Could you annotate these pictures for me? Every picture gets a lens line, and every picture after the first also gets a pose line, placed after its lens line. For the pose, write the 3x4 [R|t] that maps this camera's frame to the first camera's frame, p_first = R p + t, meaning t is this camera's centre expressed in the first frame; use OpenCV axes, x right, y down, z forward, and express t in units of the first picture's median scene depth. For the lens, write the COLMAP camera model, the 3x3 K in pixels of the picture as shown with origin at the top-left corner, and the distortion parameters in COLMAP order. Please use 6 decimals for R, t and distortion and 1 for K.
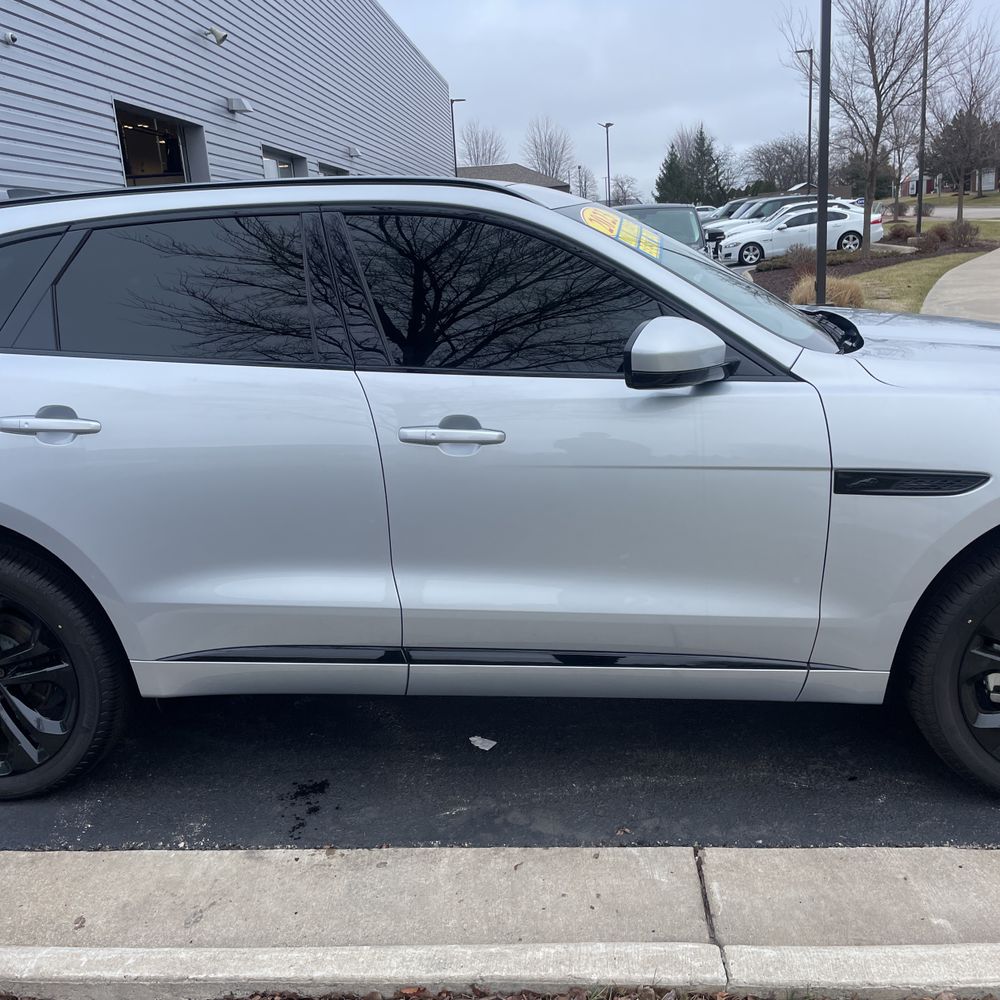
lens RADIAL K [[1019.4, 0, 513.4], [0, 1019.4, 512.6], [0, 0, 1]] dist [0.033301, 0.000000]
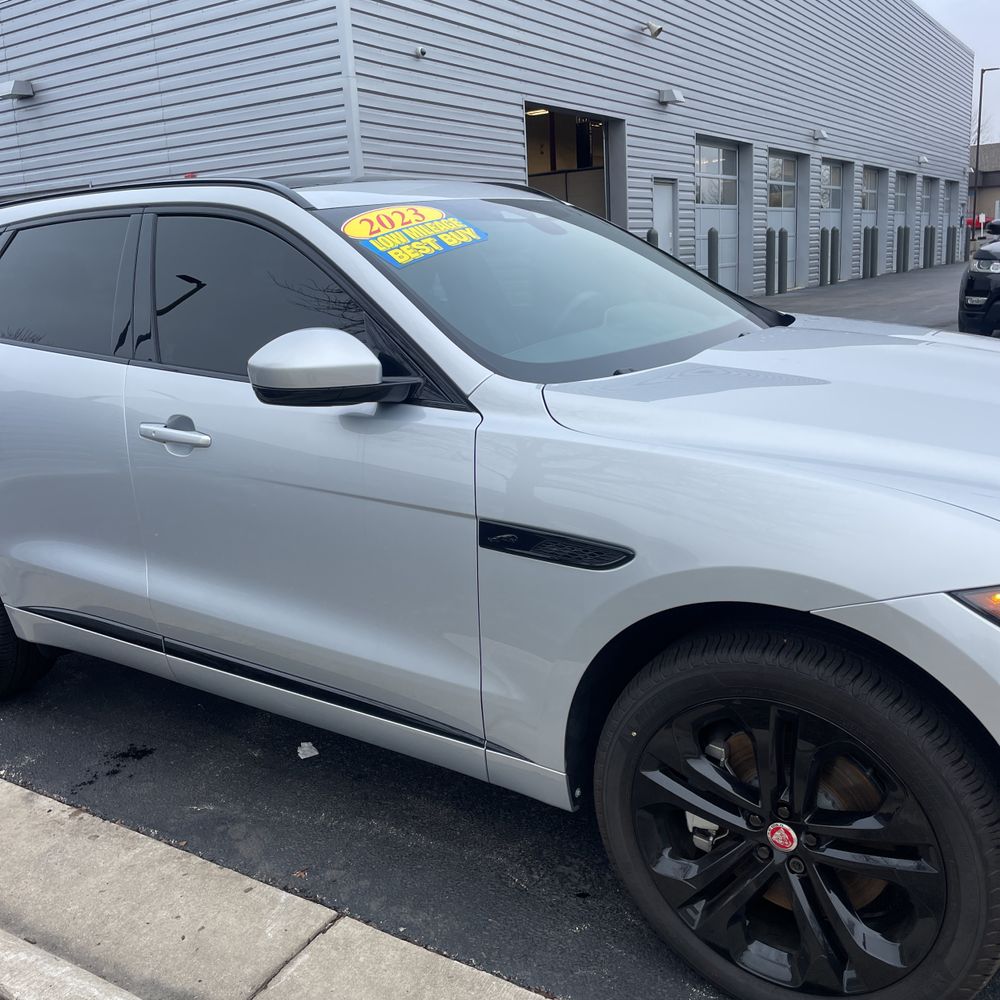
lens RADIAL K [[1019.4, 0, 498.2], [0, 1019.4, 495.0], [0, 0, 1]] dist [0.033301, 0.000000]
pose [[0.875146, 0.119780, -0.468800, 0.604873], [-0.121253, 0.992250, 0.027171, -0.072653], [0.468421, 0.033065, 0.882887, 0.223667]]
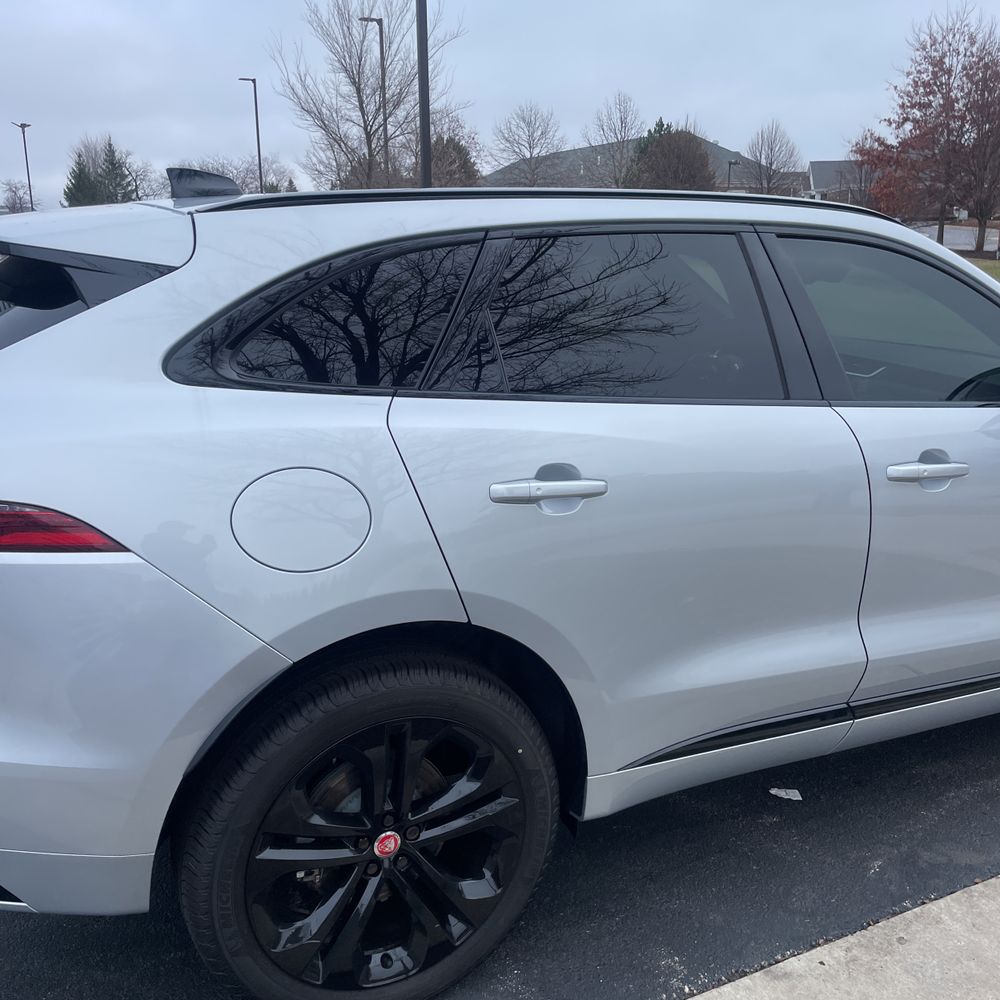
lens RADIAL K [[1019.4, 0, 515.9], [0, 1019.4, 499.2], [0, 0, 1]] dist [0.033301, 0.000000]
pose [[0.849529, -0.070367, 0.522829, -0.778530], [0.087752, 0.996106, -0.008520, -0.066435], [-0.520193, 0.053117, 0.852395, 0.324604]]
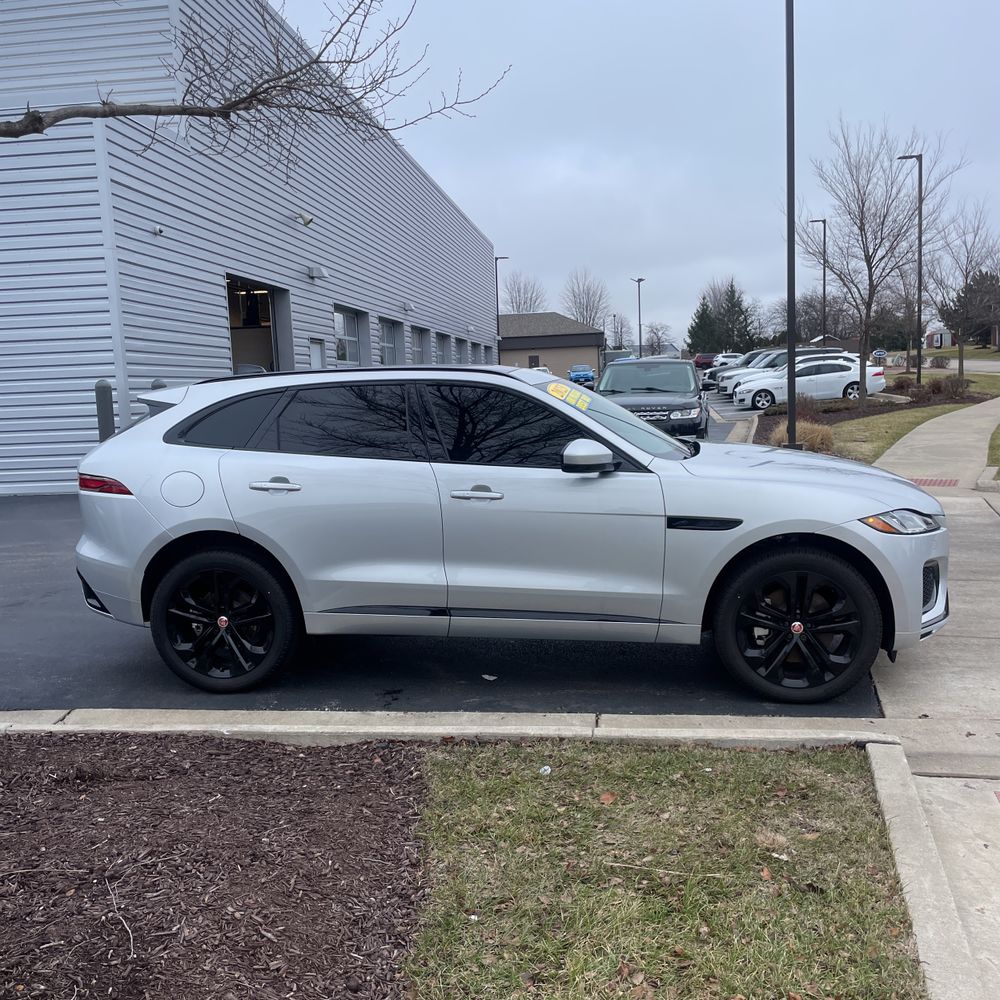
lens RADIAL K [[1019.4, 0, 506.5], [0, 1019.4, 508.0], [0, 0, 1]] dist [0.033301, 0.000000]
pose [[0.998774, 0.026167, -0.042029, 0.070390], [-0.031586, 0.990484, -0.133957, 0.183874], [0.038124, 0.135120, 0.990096, -0.829714]]
